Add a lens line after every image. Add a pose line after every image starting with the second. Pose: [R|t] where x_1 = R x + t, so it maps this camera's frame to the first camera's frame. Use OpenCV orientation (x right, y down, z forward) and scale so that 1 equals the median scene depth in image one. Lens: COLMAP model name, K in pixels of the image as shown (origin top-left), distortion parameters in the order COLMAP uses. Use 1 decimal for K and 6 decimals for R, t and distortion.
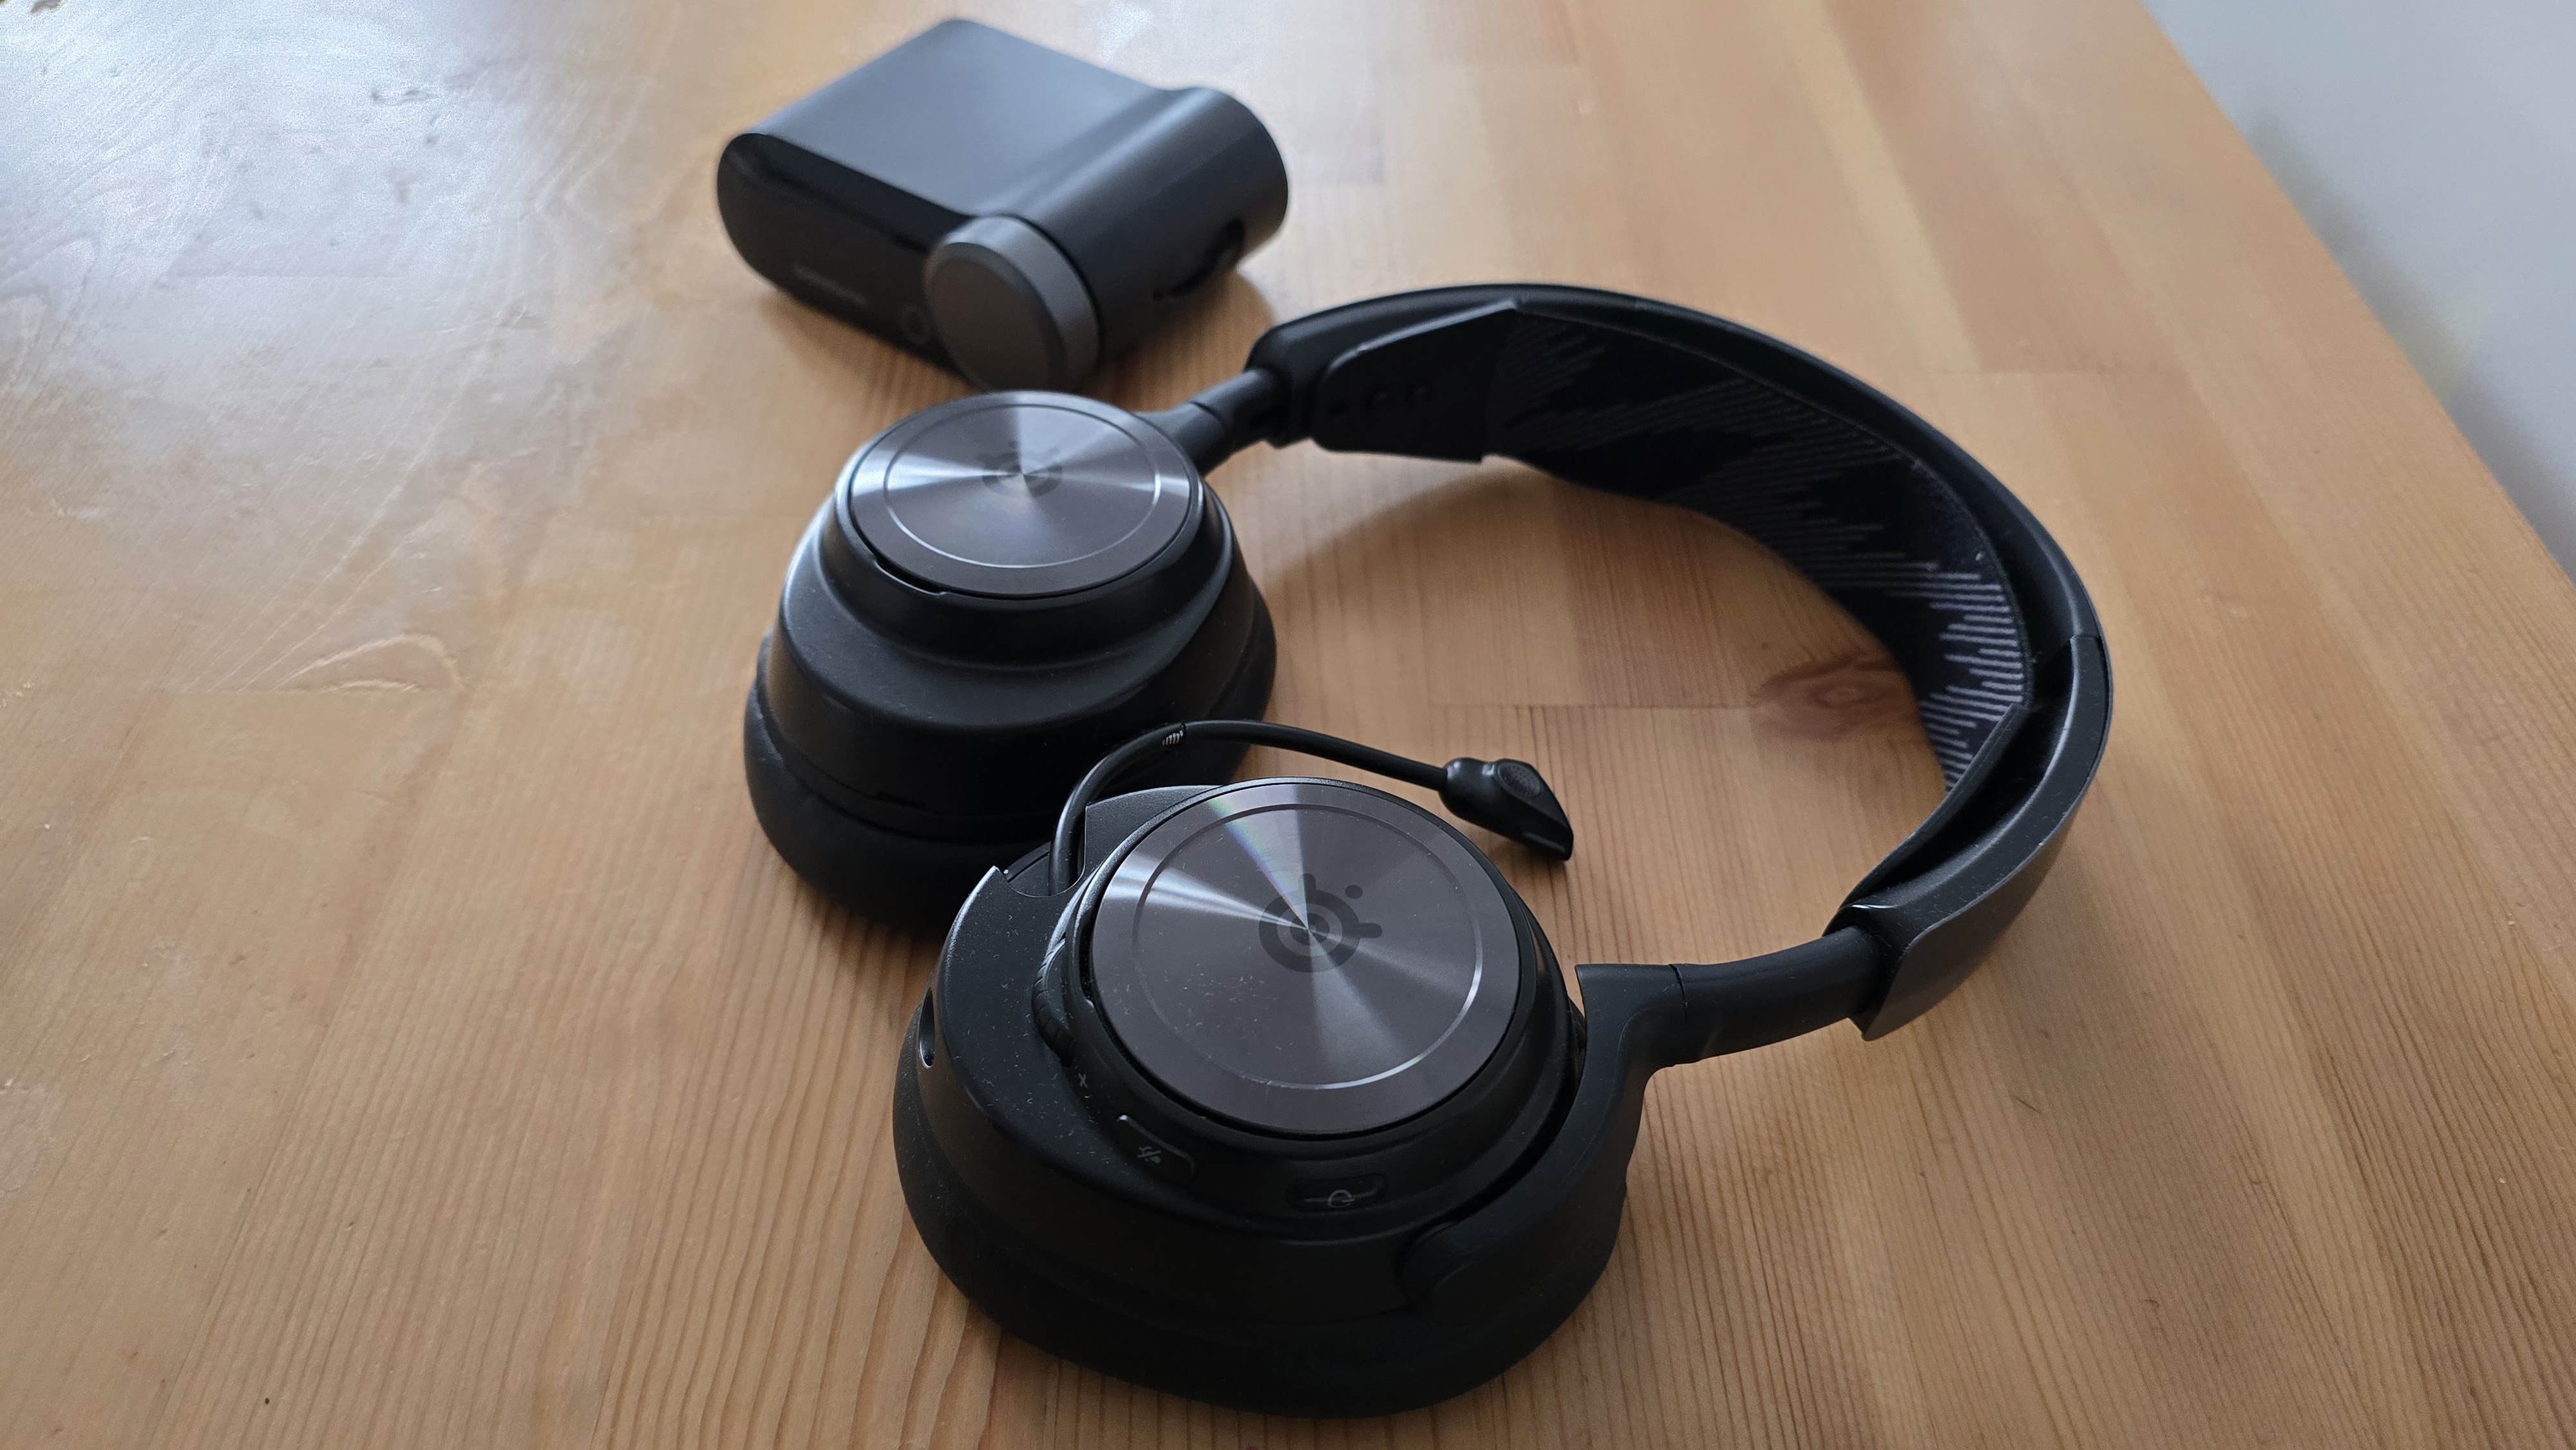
lens RADIAL K [[1767.1, 0, 1288.0], [0, 1767.1, 725.0], [0, 0, 1]] dist [0.075551, -0.118361]
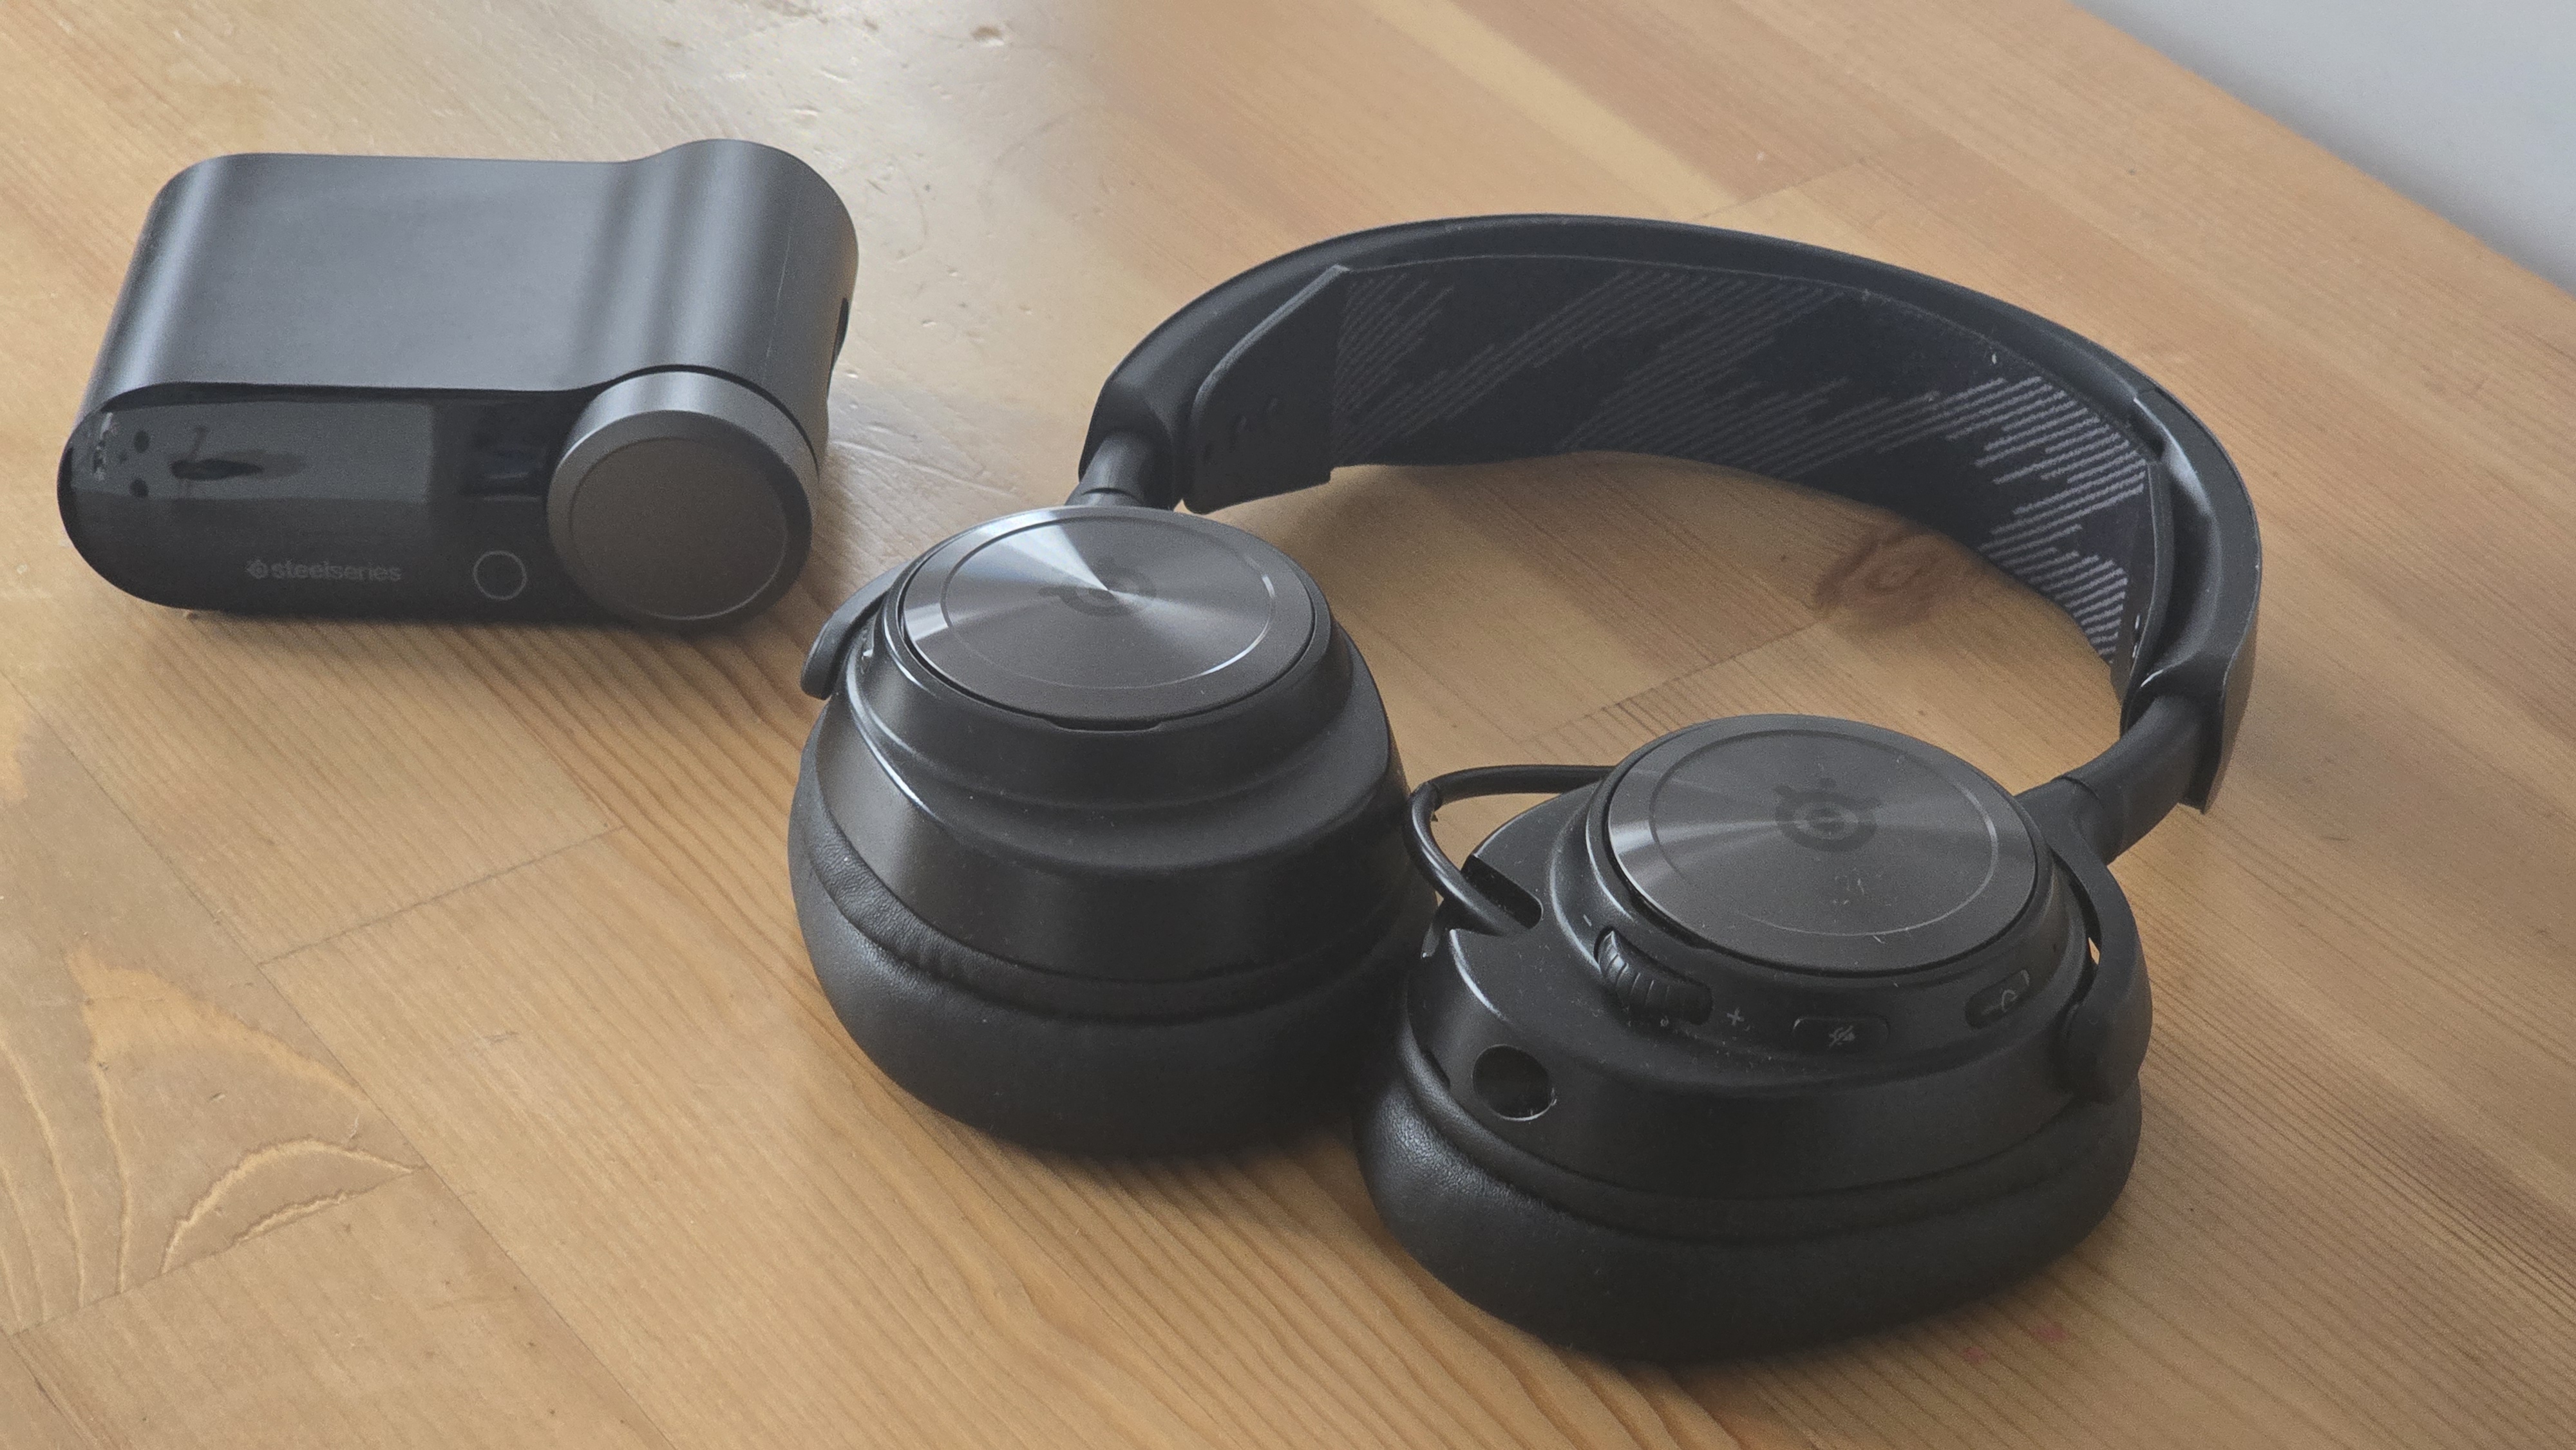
lens RADIAL K [[5056.5, 0, 1288.0], [0, 5056.5, 725.0], [0, 0, 1]] dist [-0.219941, 2.917290]
pose [[0.820041, -0.326104, 0.470308, -1.080558], [0.403302, 0.912339, -0.070604, 0.101506], [-0.406056, 0.247574, 0.879674, -0.964372]]
